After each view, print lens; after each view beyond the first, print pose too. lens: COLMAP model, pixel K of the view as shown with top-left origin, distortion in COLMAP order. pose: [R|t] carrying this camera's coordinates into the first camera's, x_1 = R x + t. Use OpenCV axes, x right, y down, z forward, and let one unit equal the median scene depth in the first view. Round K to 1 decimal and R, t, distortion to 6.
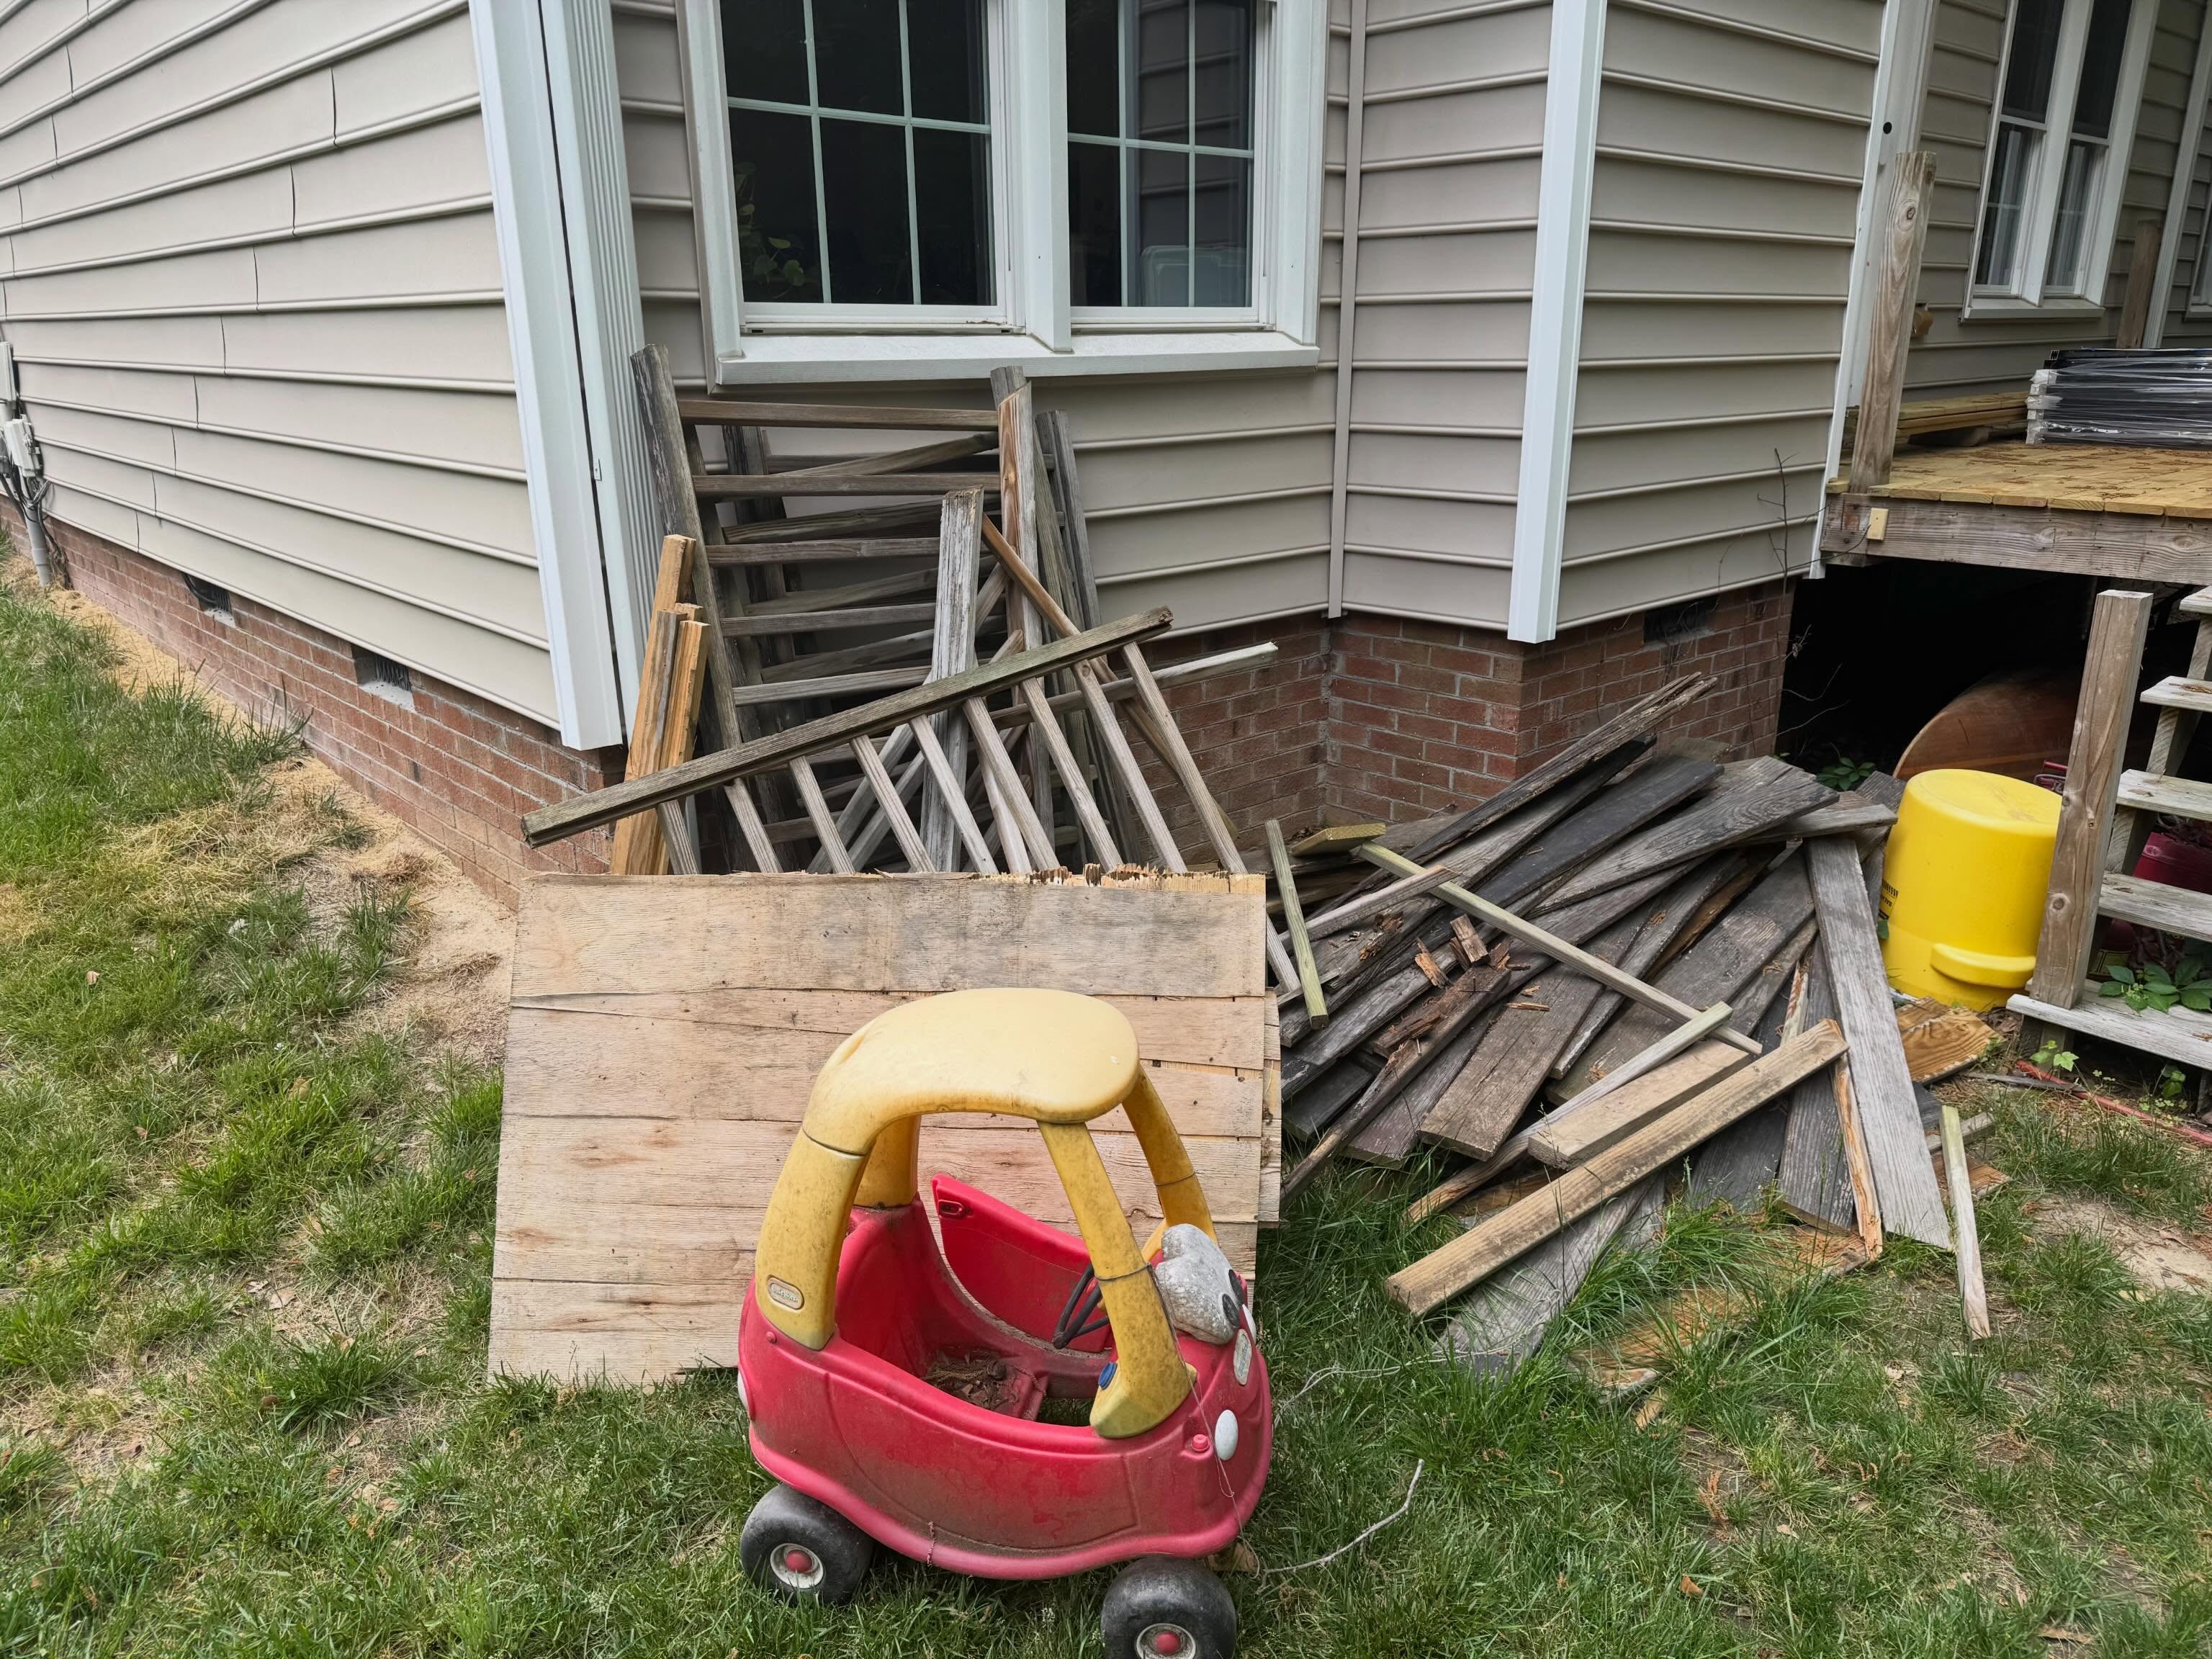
lens RADIAL K [[1563.2, 0, 1113.0], [0, 1563.2, 842.3], [0, 0, 1]] dist [0.033104, -0.036822]
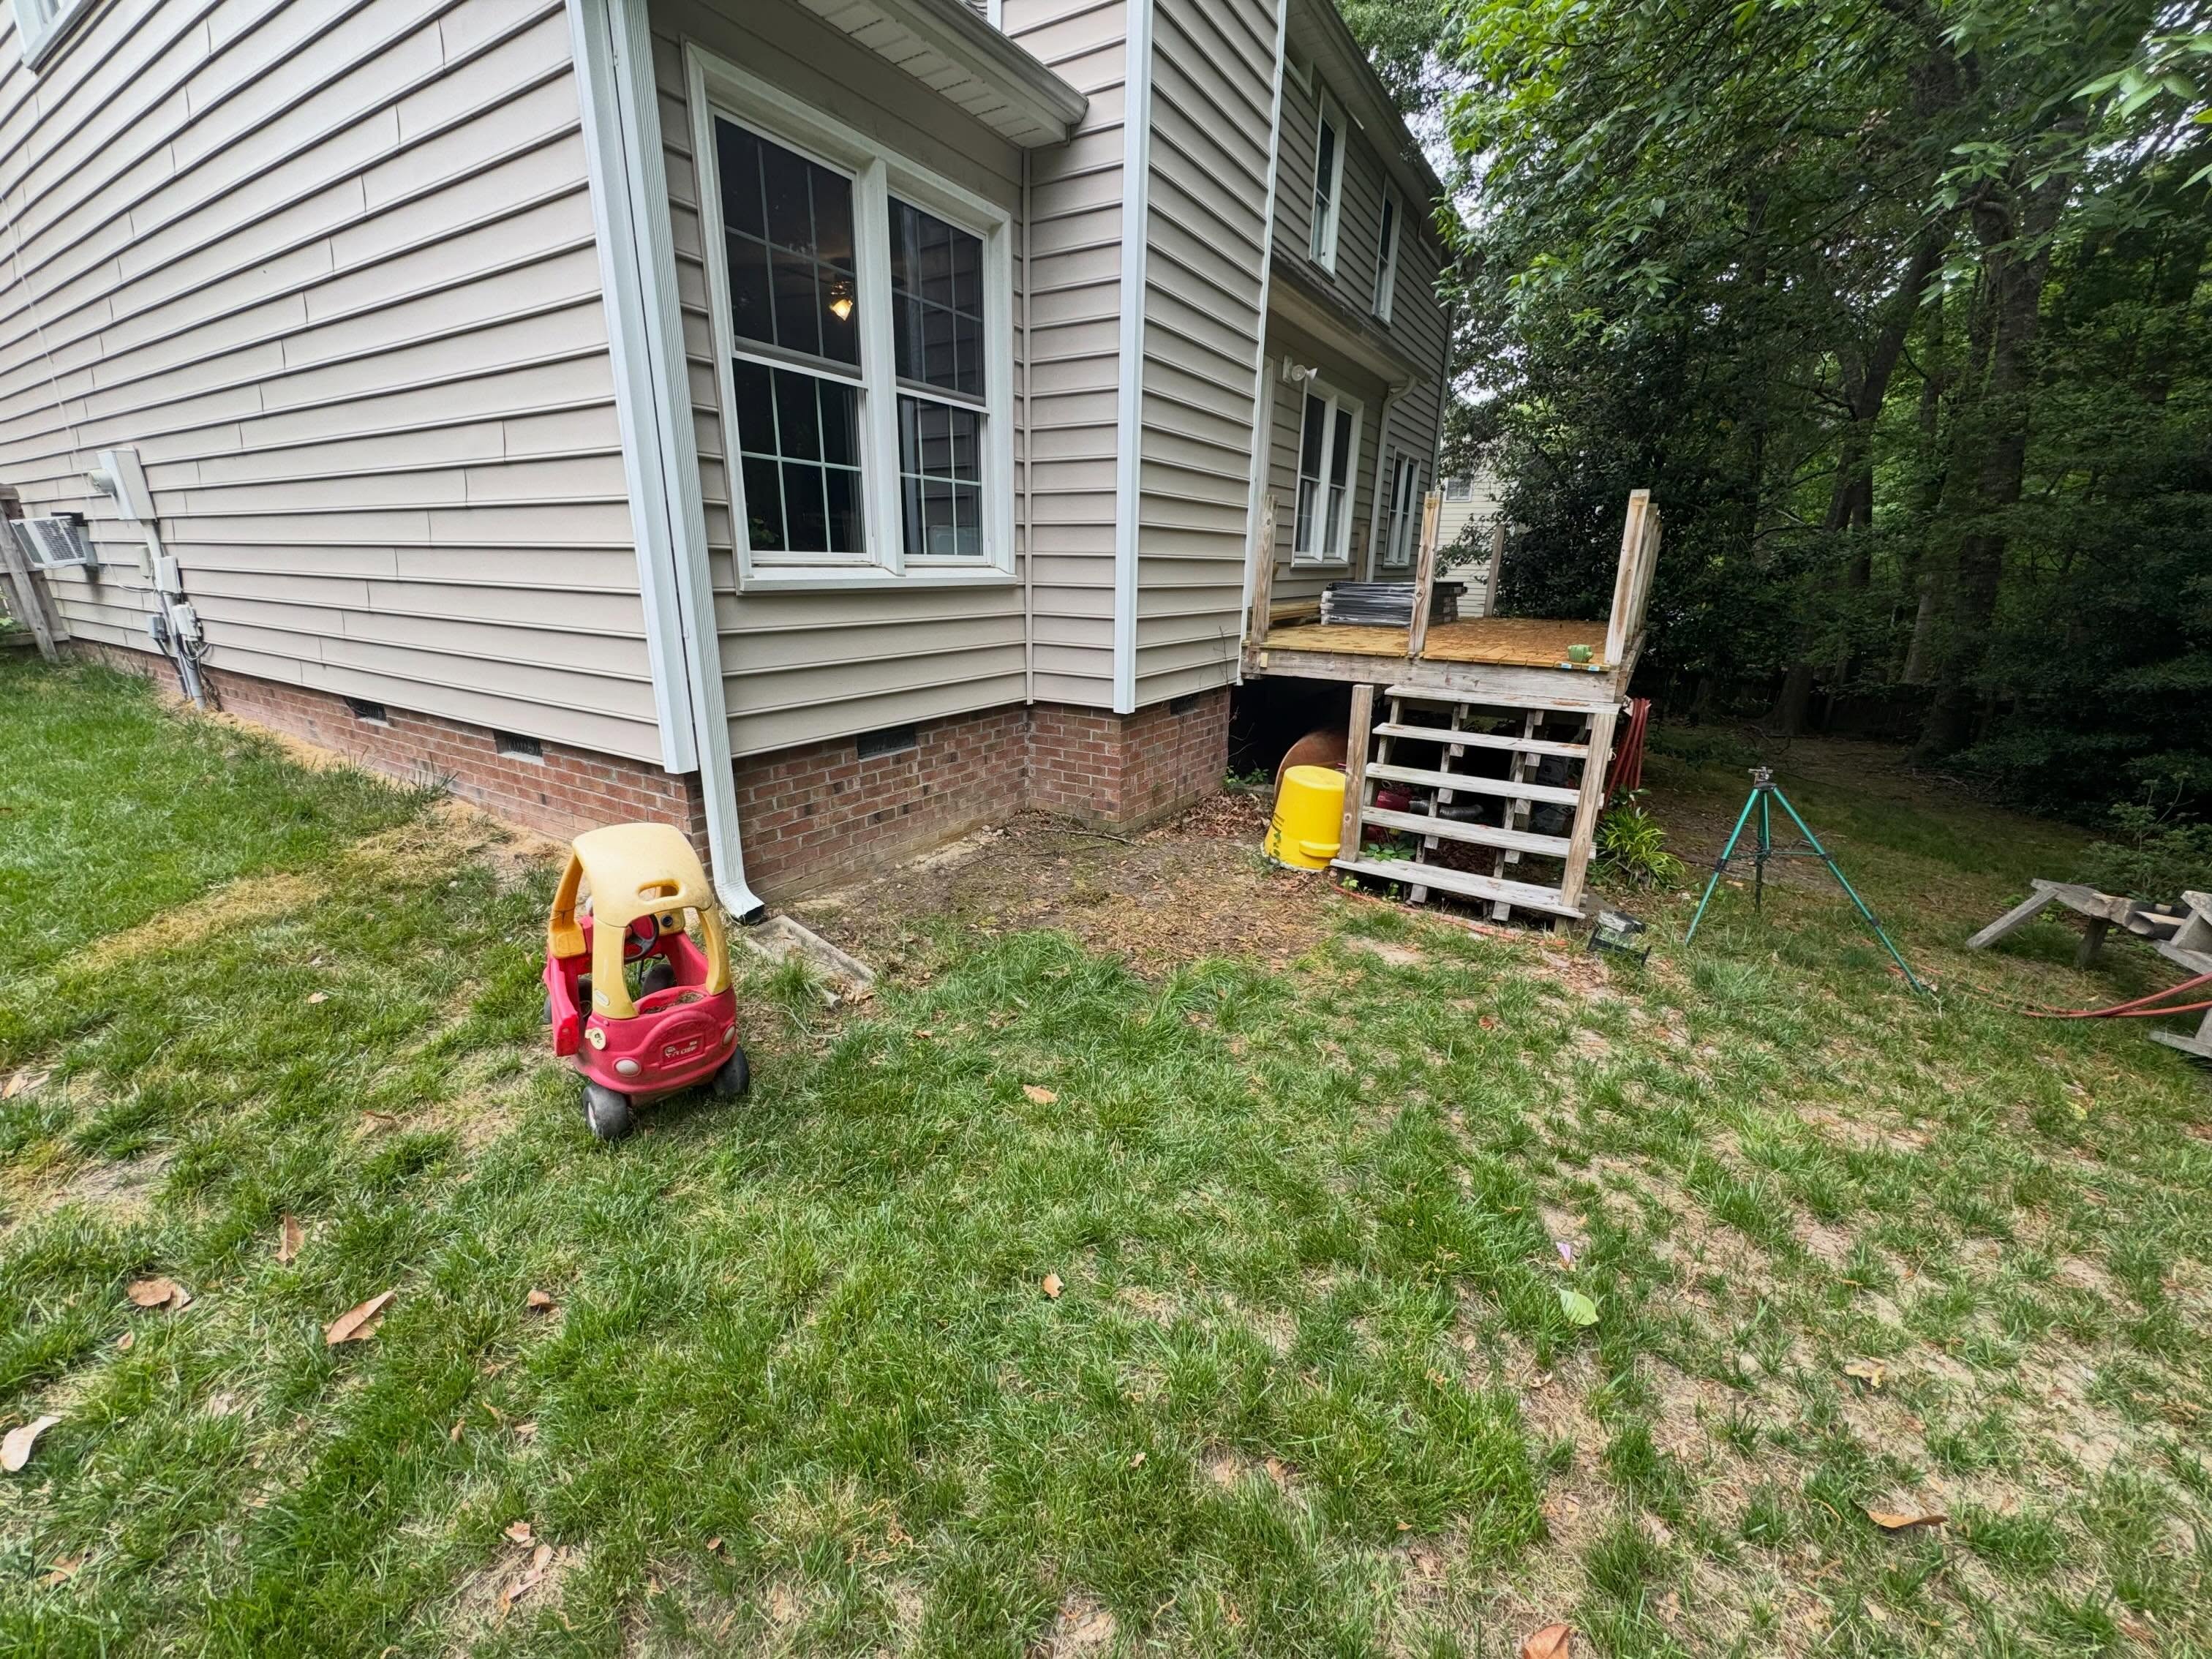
lens RADIAL K [[882.5, 0, 1103.5], [0, 882.5, 829.5], [0, 0, 1]] dist [-0.004836, 0.000174]
pose [[0.961752, -0.057692, 0.267777, -0.091831], [0.062800, 0.997970, -0.010540, 0.041071], [-0.266626, 0.026953, 0.963423, -0.152584]]
